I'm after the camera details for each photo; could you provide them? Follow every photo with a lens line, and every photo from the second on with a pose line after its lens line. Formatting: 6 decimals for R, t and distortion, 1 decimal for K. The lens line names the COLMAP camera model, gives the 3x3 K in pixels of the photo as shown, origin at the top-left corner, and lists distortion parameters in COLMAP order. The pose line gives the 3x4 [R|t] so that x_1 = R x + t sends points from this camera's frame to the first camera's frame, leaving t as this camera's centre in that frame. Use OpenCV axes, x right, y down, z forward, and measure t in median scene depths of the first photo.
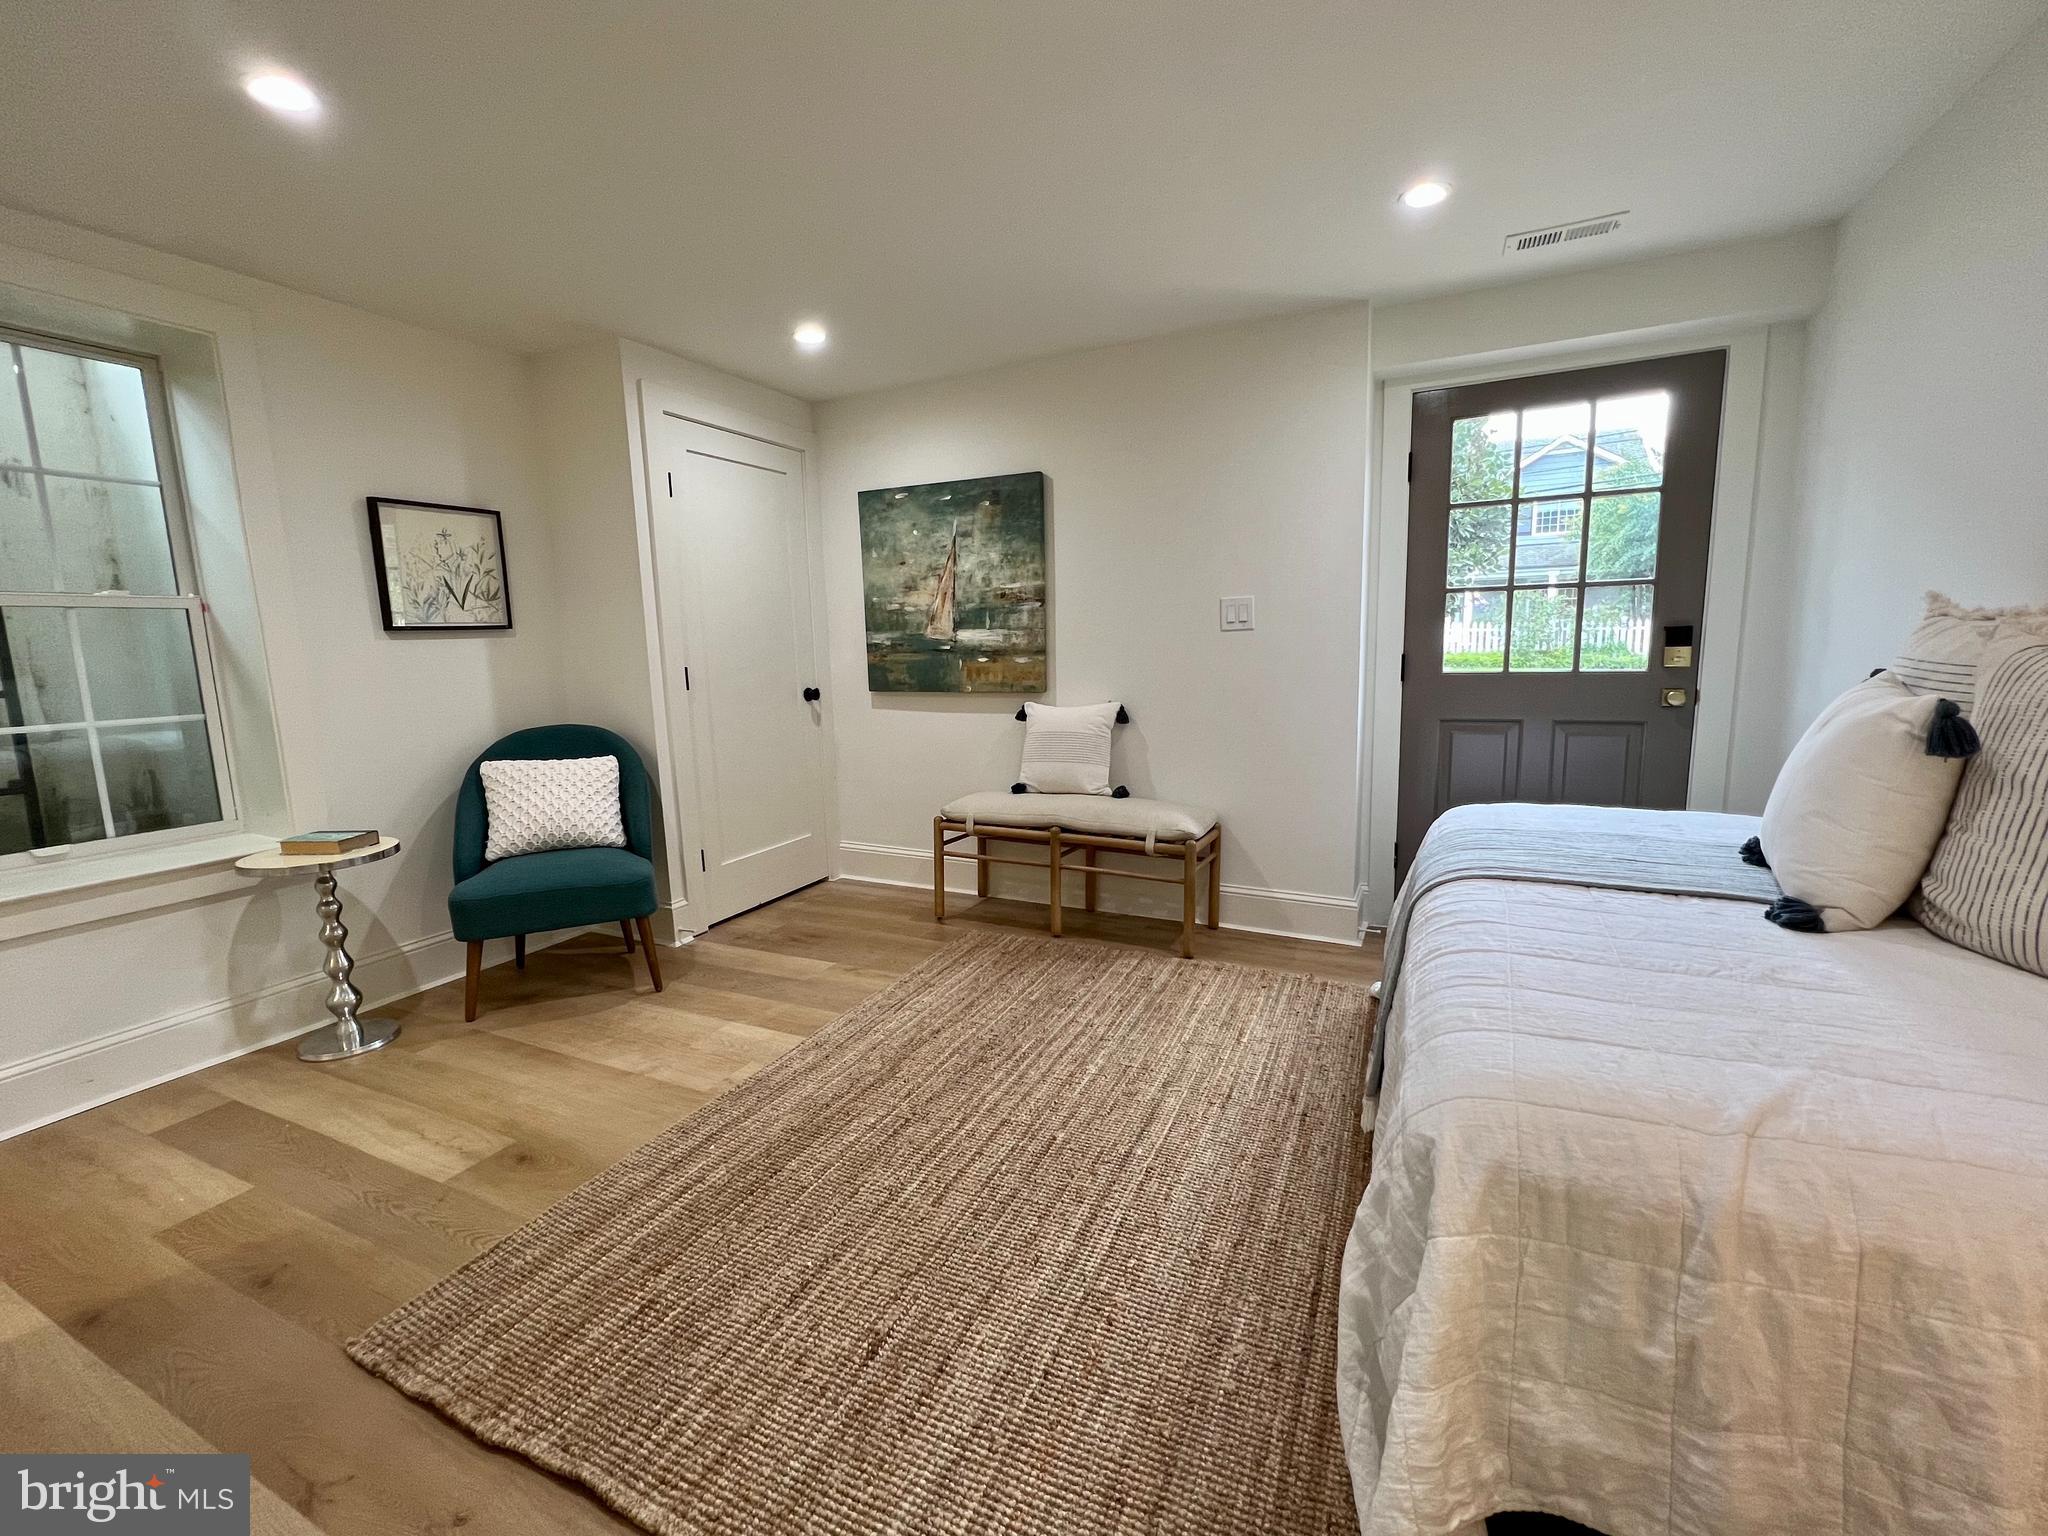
lens RADIAL K [[847.0, 0, 1017.9], [0, 847.0, 765.7], [0, 0, 1]] dist [-0.000110, 0.000089]
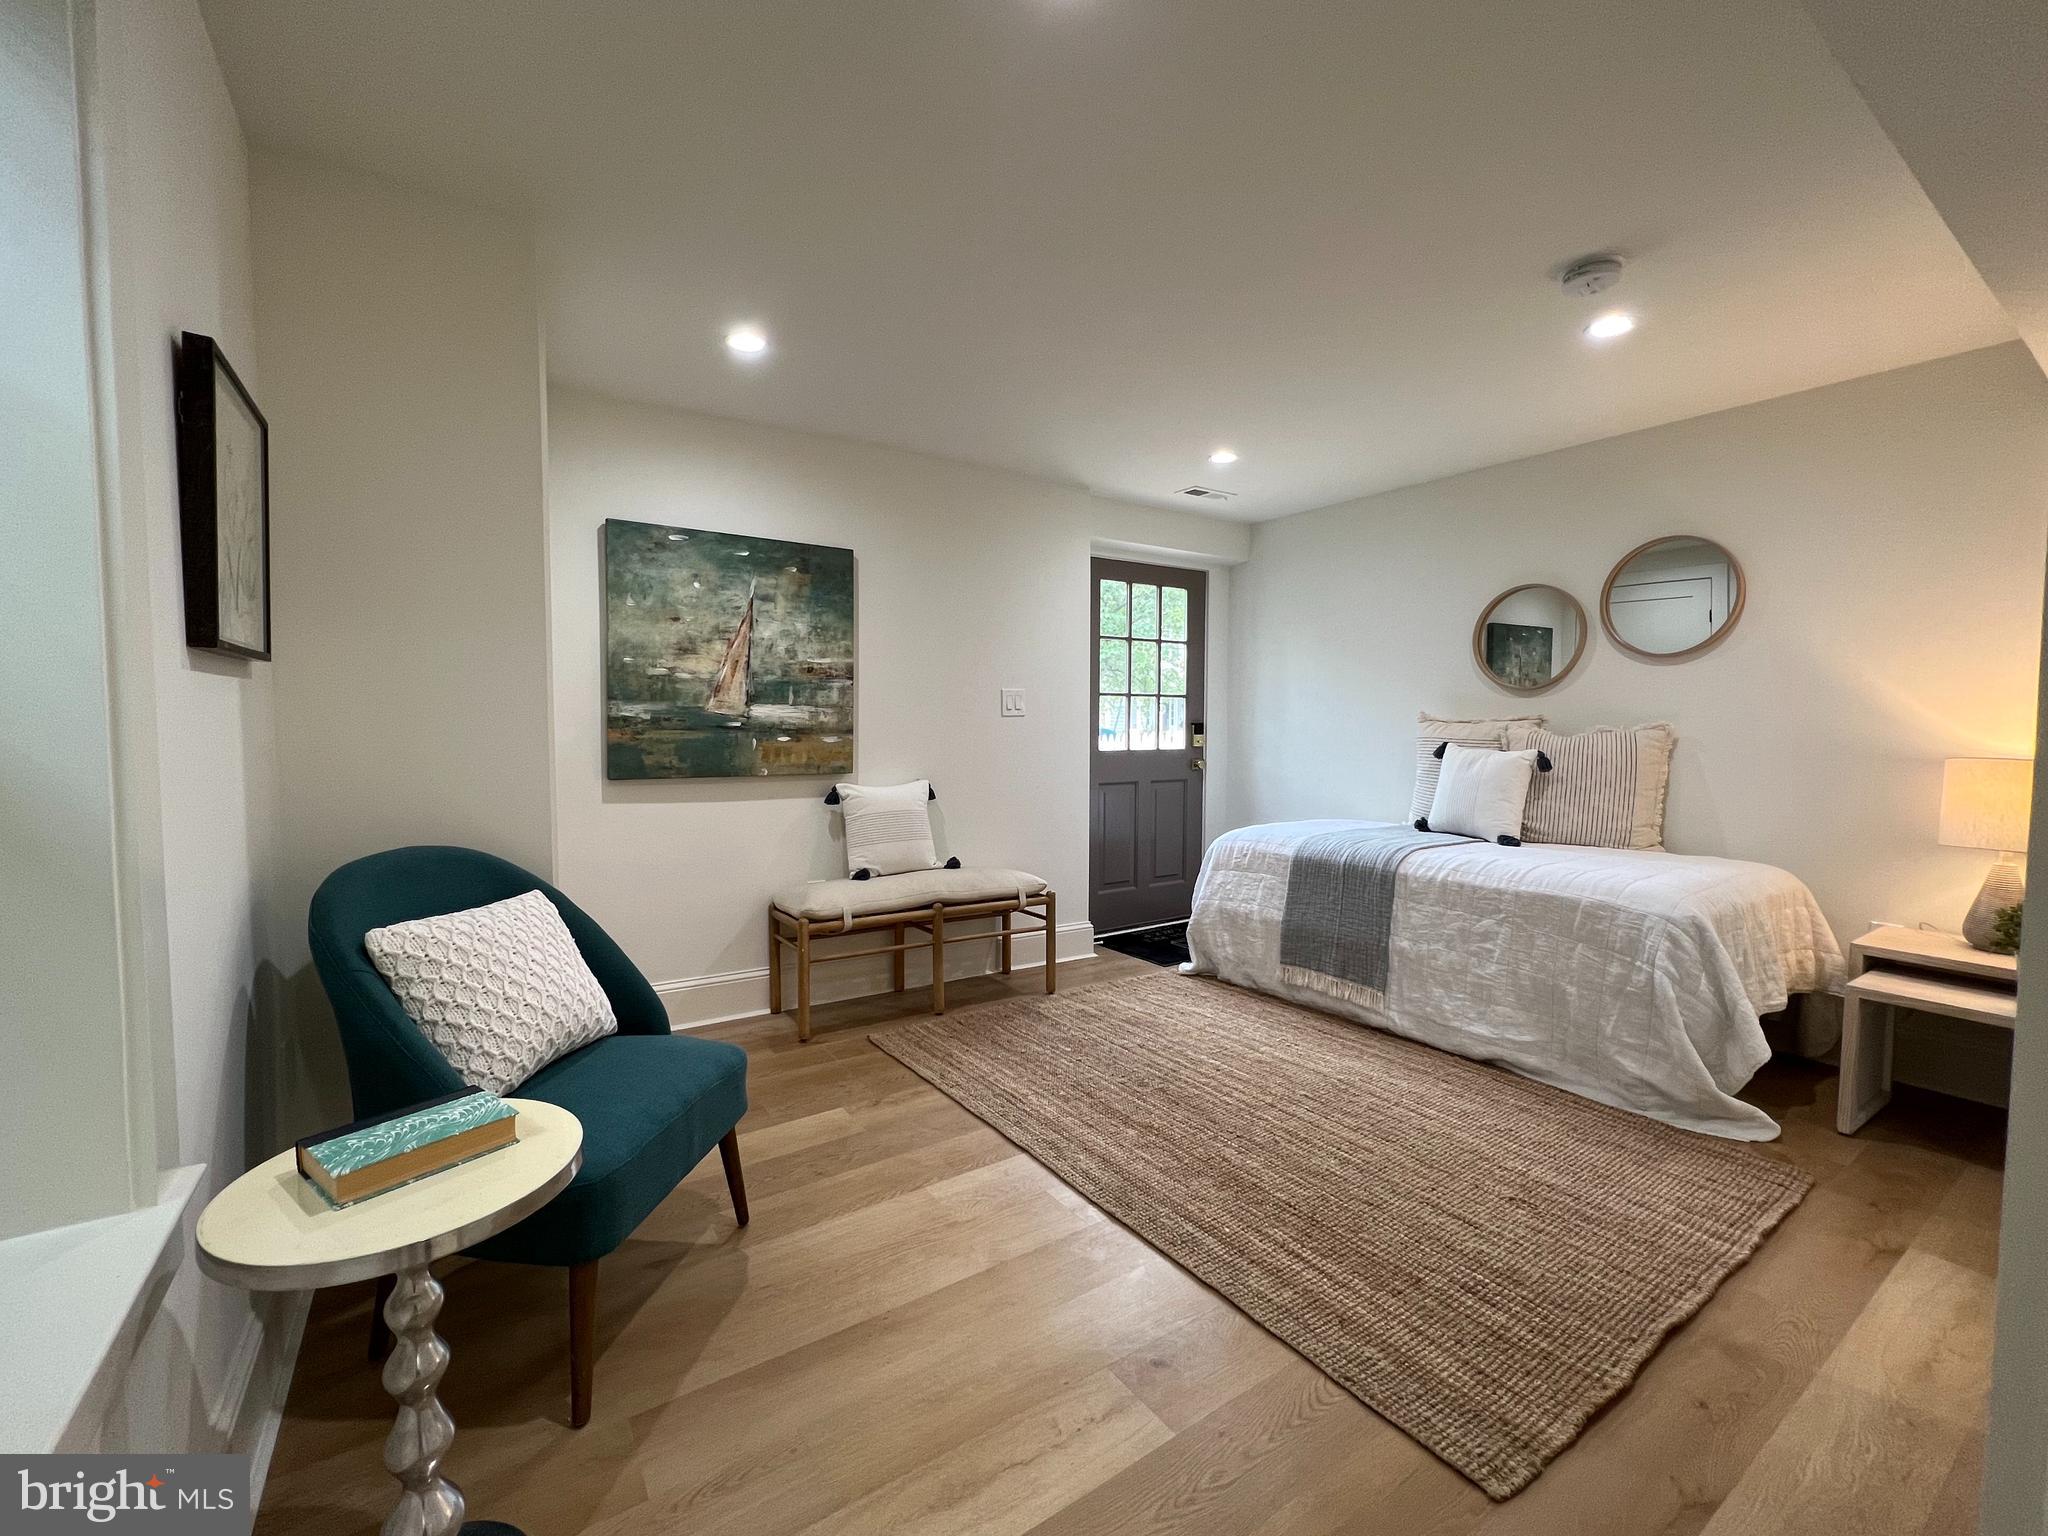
lens RADIAL K [[847.0, 0, 1017.9], [0, 847.0, 765.7], [0, 0, 1]] dist [-0.000110, 0.000089]
pose [[0.514282, -0.015219, 0.857486, -0.692643], [0.110199, 0.992727, -0.048473, -0.027435], [-0.850512, 0.119423, 0.512219, 0.344777]]
